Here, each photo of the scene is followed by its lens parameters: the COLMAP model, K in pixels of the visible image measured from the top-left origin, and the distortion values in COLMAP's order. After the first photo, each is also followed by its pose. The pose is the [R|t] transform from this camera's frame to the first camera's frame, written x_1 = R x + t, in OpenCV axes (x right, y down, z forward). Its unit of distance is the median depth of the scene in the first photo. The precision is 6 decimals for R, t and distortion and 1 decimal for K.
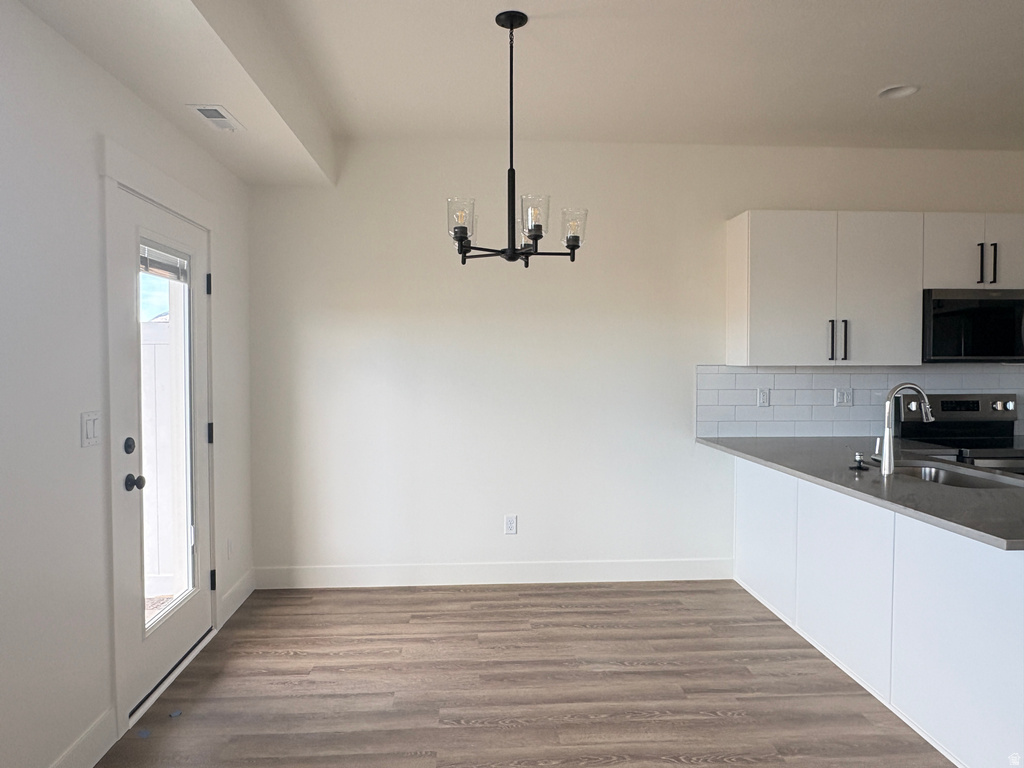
lens RADIAL K [[687.0, 0, 506.7], [0, 687.0, 384.1], [0, 0, 1]] dist [0.000043, 0.001778]
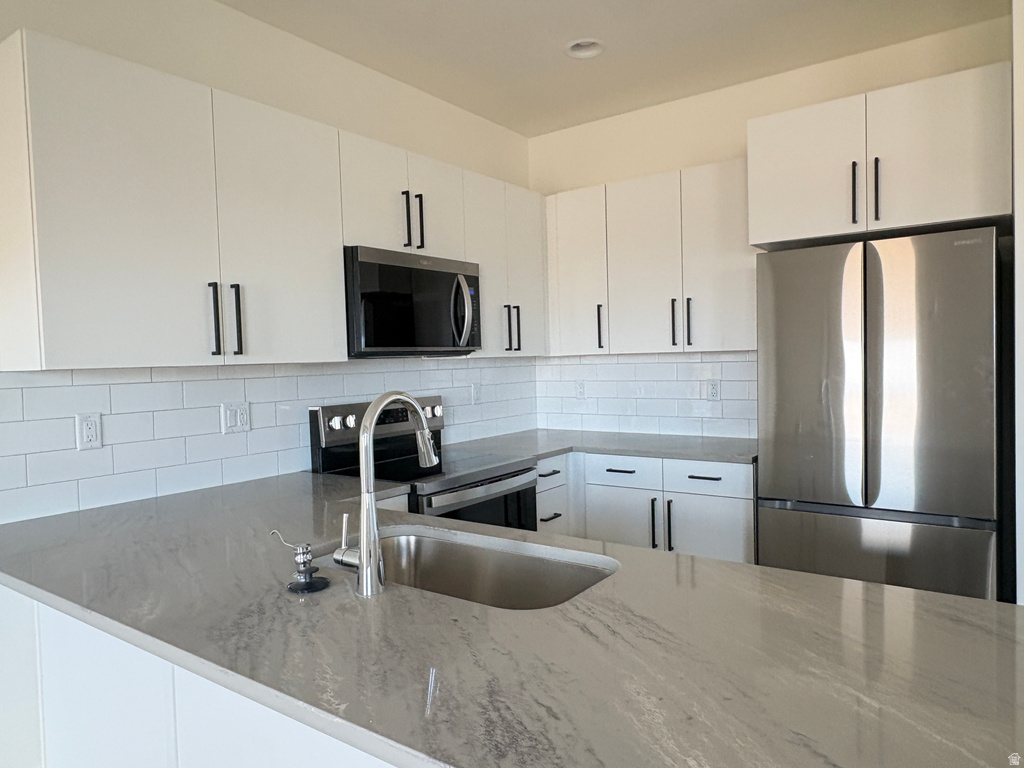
lens RADIAL K [[687.0, 0, 506.7], [0, 687.0, 384.1], [0, 0, 1]] dist [0.000043, 0.001778]
pose [[0.640732, -0.046987, 0.766325, 0.186589], [0.055242, 0.998360, 0.015025, -0.006673], [-0.765774, 0.032706, 0.642277, 0.441715]]
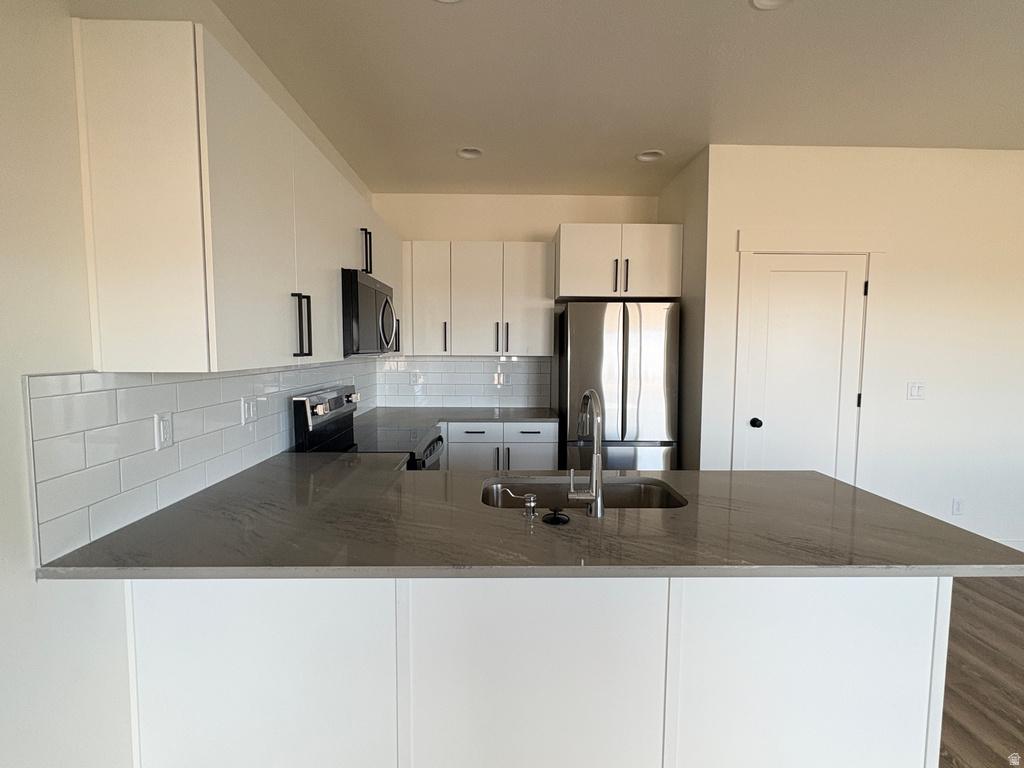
lens RADIAL K [[474.8, 0, 512.0], [0, 474.8, 384.0], [0, 0, 1]] dist [-0.005945, -0.000710]
pose [[0.048595, -0.076448, 0.995889, 0.038469], [0.030979, 0.996702, 0.074998, -0.034555], [-0.998338, 0.027207, 0.050803, 0.741335]]
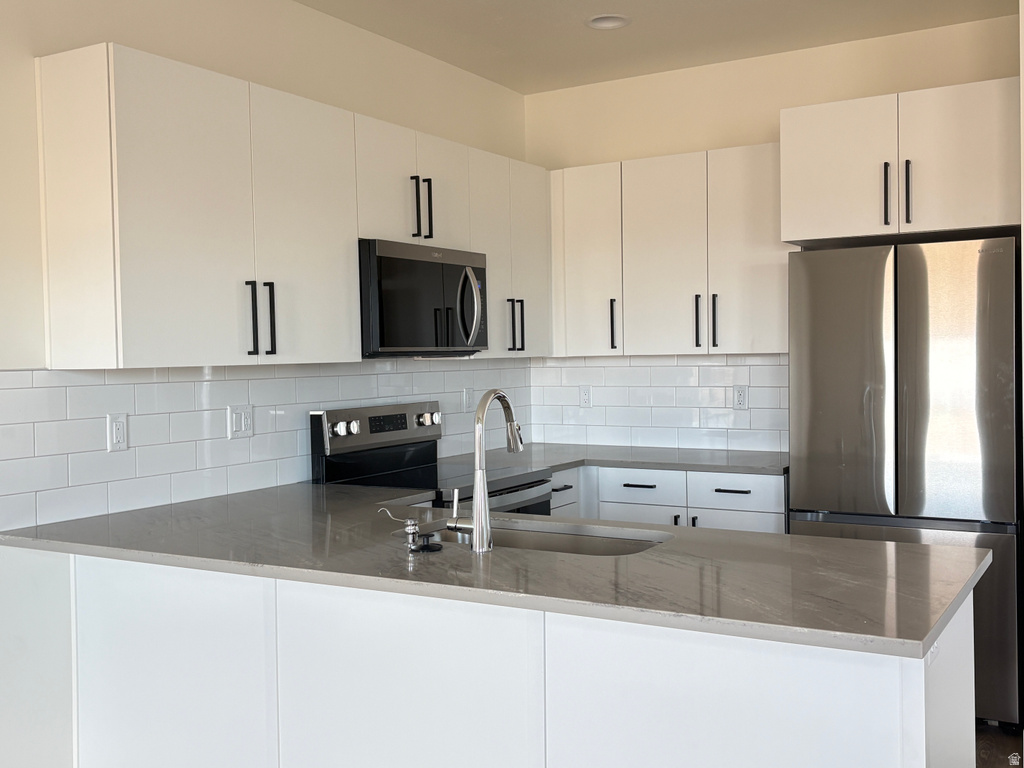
lens RADIAL K [[1051.9, 0, 512.0], [0, 1051.9, 384.0], [0, 0, 1]] dist [0.140079, -0.429987]
pose [[0.566309, -0.034204, 0.823483, -0.098428], [0.047773, 0.998821, 0.008633, -0.008681], [-0.822807, 0.034451, 0.567275, 0.338023]]
